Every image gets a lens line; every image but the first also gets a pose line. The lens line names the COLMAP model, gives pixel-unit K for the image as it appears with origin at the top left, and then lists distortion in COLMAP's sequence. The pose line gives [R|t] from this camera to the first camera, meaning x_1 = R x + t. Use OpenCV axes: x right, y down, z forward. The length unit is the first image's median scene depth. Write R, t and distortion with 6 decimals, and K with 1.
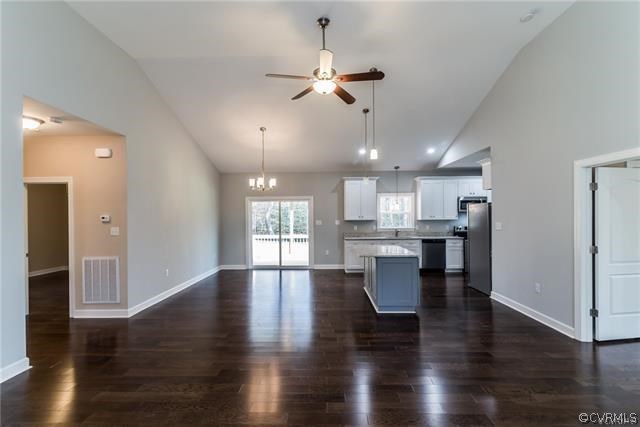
lens RADIAL K [[287.9, 0, 319.0], [0, 287.9, 216.1], [0, 0, 1]] dist [0.000242, -0.000041]
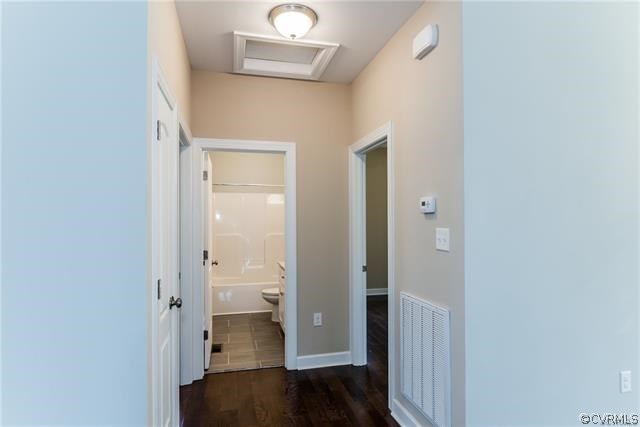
lens RADIAL K [[363.0, 0, 320.5], [0, 363.0, 217.1], [0, 0, 1]] dist [0.002570, 0.000255]
pose [[0.271538, 0.001587, -0.962426, -0.167329], [-0.002018, 0.999997, 0.001080, 0.014214], [0.962426, 0.001649, 0.271541, 0.402197]]
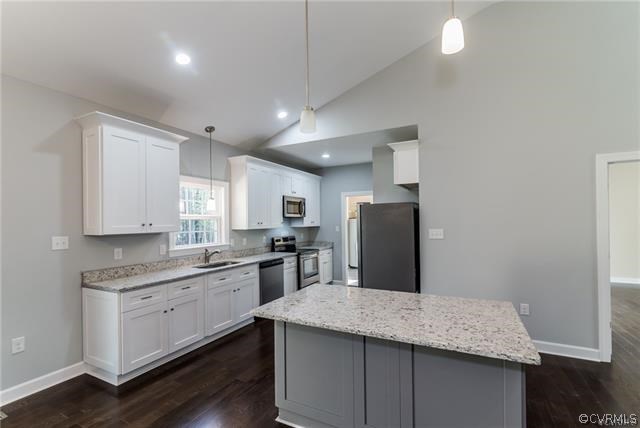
lens RADIAL K [[290.8, 0, 320.3], [0, 290.8, 220.8], [0, 0, 1]] dist [-0.000521, -0.000330]
pose [[0.436028, 0.004959, 0.899919, -0.112665], [0.011332, 0.999875, -0.011001, 0.003570], [-0.899862, 0.014994, 0.435918, 0.605546]]
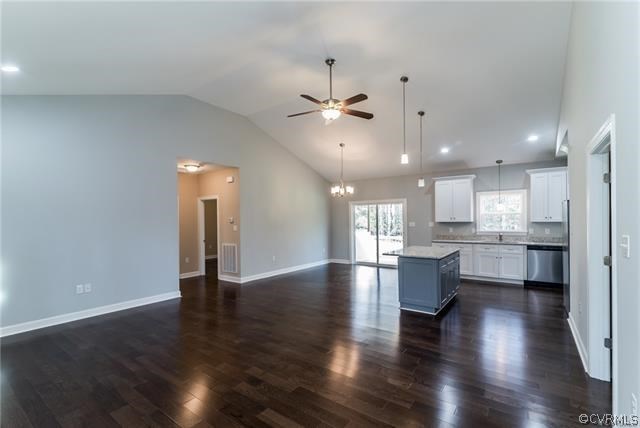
lens RADIAL K [[289.9, 0, 319.4], [0, 289.9, 218.2], [0, 0, 1]] dist [0.001439, -0.000367]
pose [[0.821743, -0.003168, -0.569850, 0.327466], [0.004038, 0.999992, 0.000264, -0.000250], [0.569844, -0.002519, 0.821749, -0.028934]]
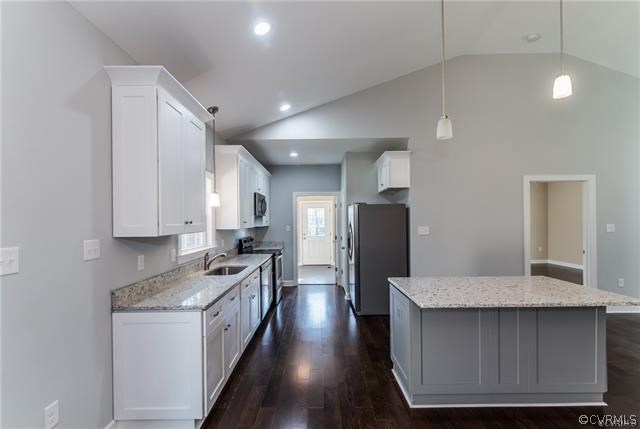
lens RADIAL K [[291.6, 0, 318.5], [0, 291.6, 221.7], [0, 0, 1]] dist [-0.000220, 0.000123]
pose [[-0.024289, 0.006370, 0.999685, -0.172223], [0.013323, 0.999893, -0.006048, 0.004741], [-0.999616, 0.013172, -0.024371, 0.865392]]
